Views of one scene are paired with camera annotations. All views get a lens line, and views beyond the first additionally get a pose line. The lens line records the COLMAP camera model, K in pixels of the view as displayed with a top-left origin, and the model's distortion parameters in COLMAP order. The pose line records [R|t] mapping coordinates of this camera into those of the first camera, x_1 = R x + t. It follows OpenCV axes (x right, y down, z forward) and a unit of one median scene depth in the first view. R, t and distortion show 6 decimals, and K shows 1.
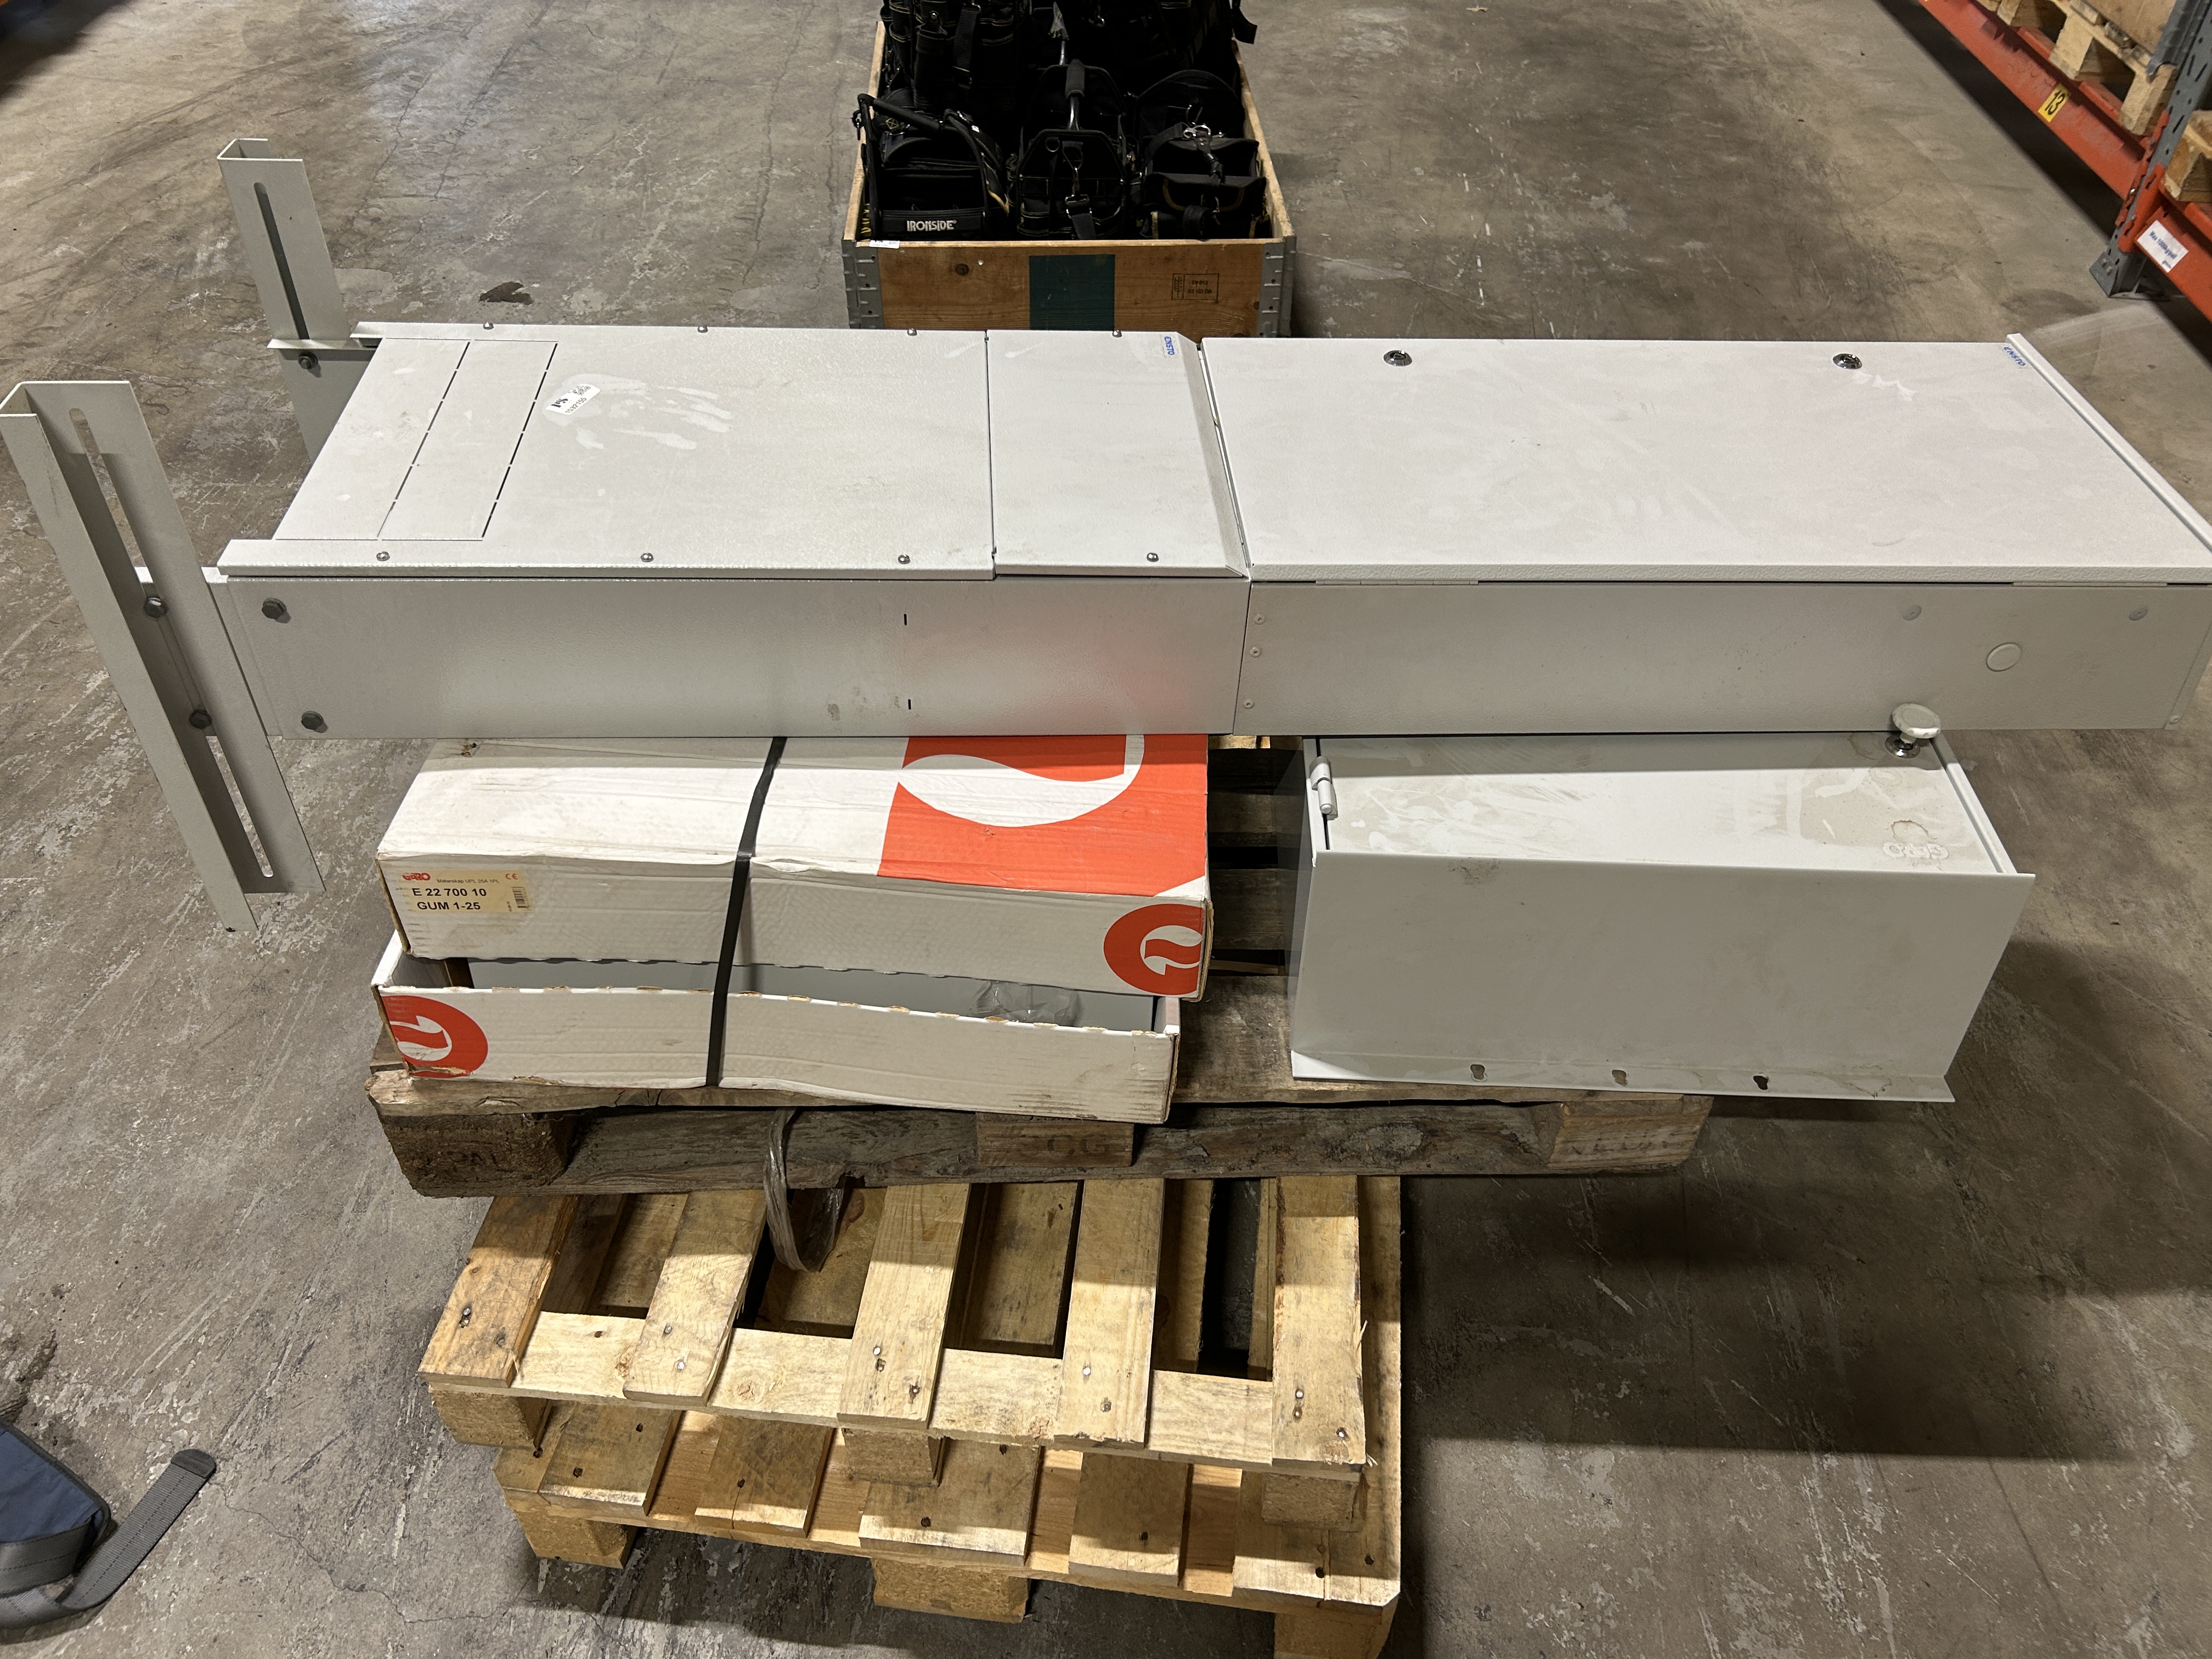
lens RADIAL K [[1683.9, 0, 1108.7], [0, 1683.9, 842.3], [0, 0, 1]] dist [0.056291, -0.069640]
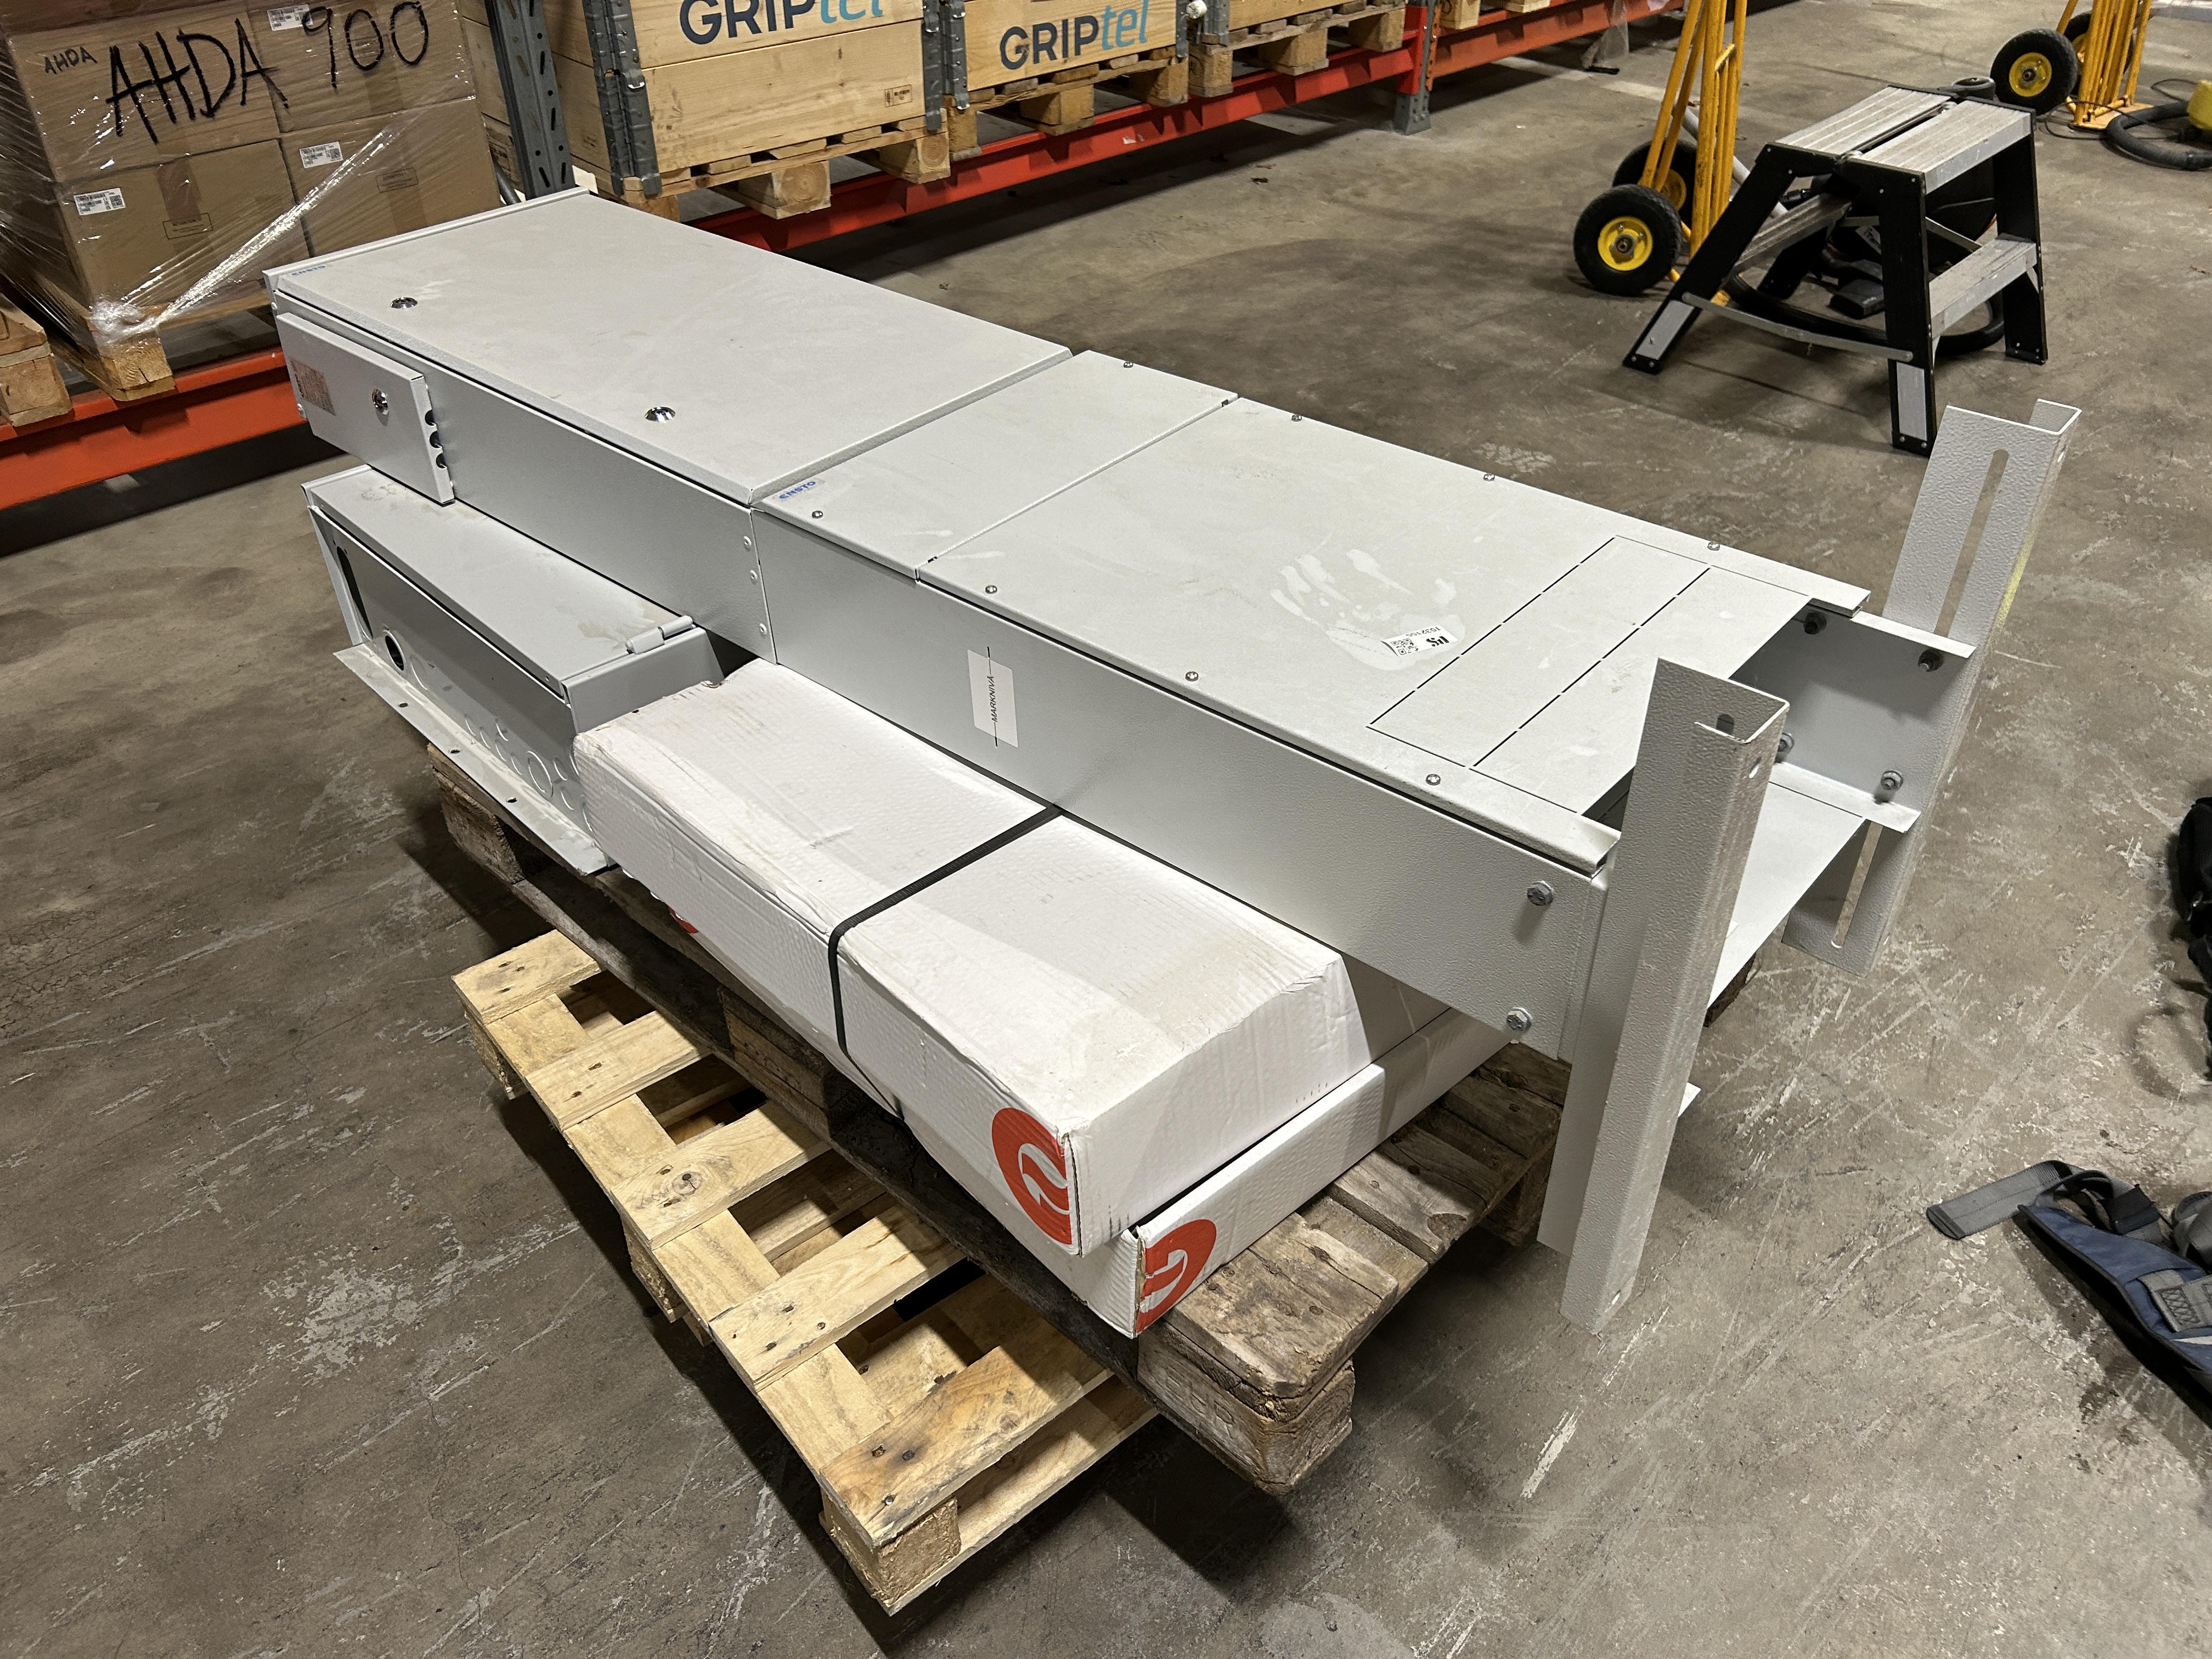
lens RADIAL K [[1683.9, 0, 1108.7], [0, 1683.9, 842.3], [0, 0, 1]] dist [0.056291, -0.069640]
pose [[-0.711614, -0.447329, 0.541759, -0.645175], [0.461362, 0.284018, 0.840523, -0.916547], [-0.529860, 0.848075, 0.004269, 1.082713]]
